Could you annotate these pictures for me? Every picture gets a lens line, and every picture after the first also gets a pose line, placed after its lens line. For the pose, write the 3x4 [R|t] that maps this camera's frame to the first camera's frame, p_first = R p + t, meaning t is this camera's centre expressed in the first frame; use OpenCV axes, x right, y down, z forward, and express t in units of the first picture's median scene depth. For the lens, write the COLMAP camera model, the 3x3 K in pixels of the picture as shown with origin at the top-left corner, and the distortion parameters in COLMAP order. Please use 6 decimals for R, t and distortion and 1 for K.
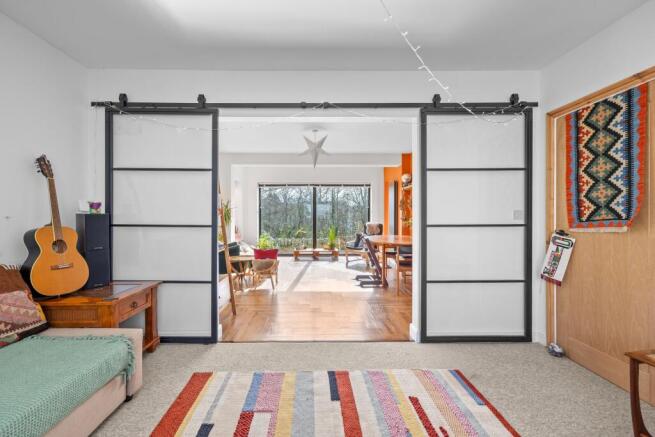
lens RADIAL K [[272.4, 0, 321.2], [0, 272.4, 217.4], [0, 0, 1]] dist [-0.003096, 0.001987]
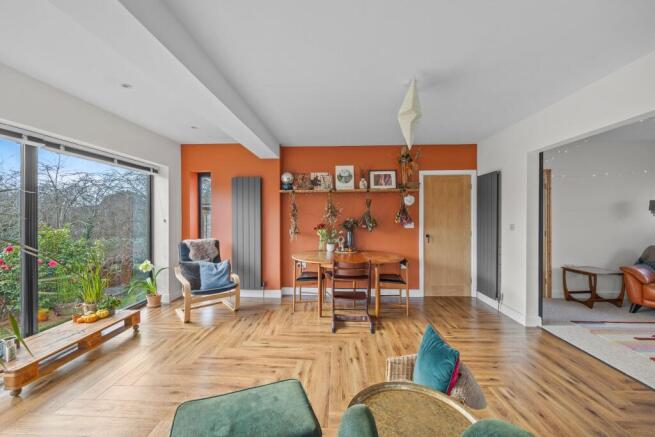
lens RADIAL K [[272.4, 0, 325.6], [0, 272.4, 215.5], [0, 0, 1]] dist [-0.003096, 0.001987]
pose [[0.063140, -0.000845, 0.998004, -0.399885], [0.010134, 0.999949, 0.000206, -0.032757], [-0.997953, 0.010101, 0.063146, 0.771228]]
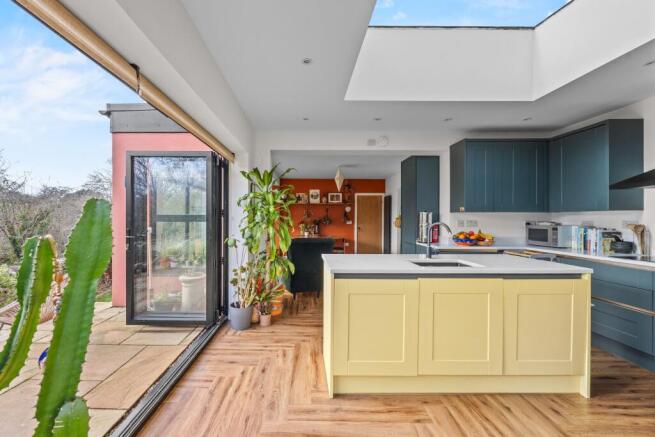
lens RADIAL K [[272.4, 0, 308.5], [0, 272.4, 217.8], [0, 0, 1]] dist [-0.003096, 0.001987]
pose [[0.016761, -0.000056, 0.999860, -0.981344], [0.000843, 1.000000, 0.000042, -0.027687], [-0.999859, 0.000842, 0.016761, 0.773211]]
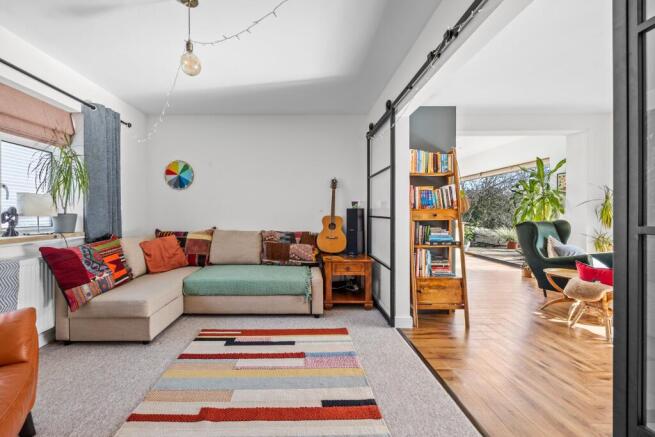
lens RADIAL K [[272.4, 0, 305.8], [0, 272.4, 214.6], [0, 0, 1]] dist [-0.003096, 0.001987]
pose [[-0.025537, 0.002009, -0.999672, 0.266299], [-0.003494, 0.999992, 0.002099, 0.007217], [0.999668, 0.003546, -0.025530, 0.262740]]
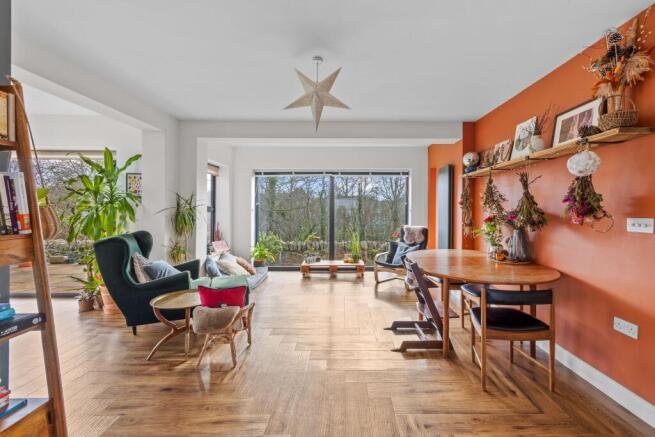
lens RADIAL K [[272.4, 0, 336.9], [0, 272.4, 214.5], [0, 0, 1]] dist [-0.003096, 0.001987]
pose [[0.999024, 0.003814, -0.043996, 0.026447], [-0.003420, 0.999953, 0.009025, -0.017268], [0.044029, -0.008866, 0.998991, 0.329194]]
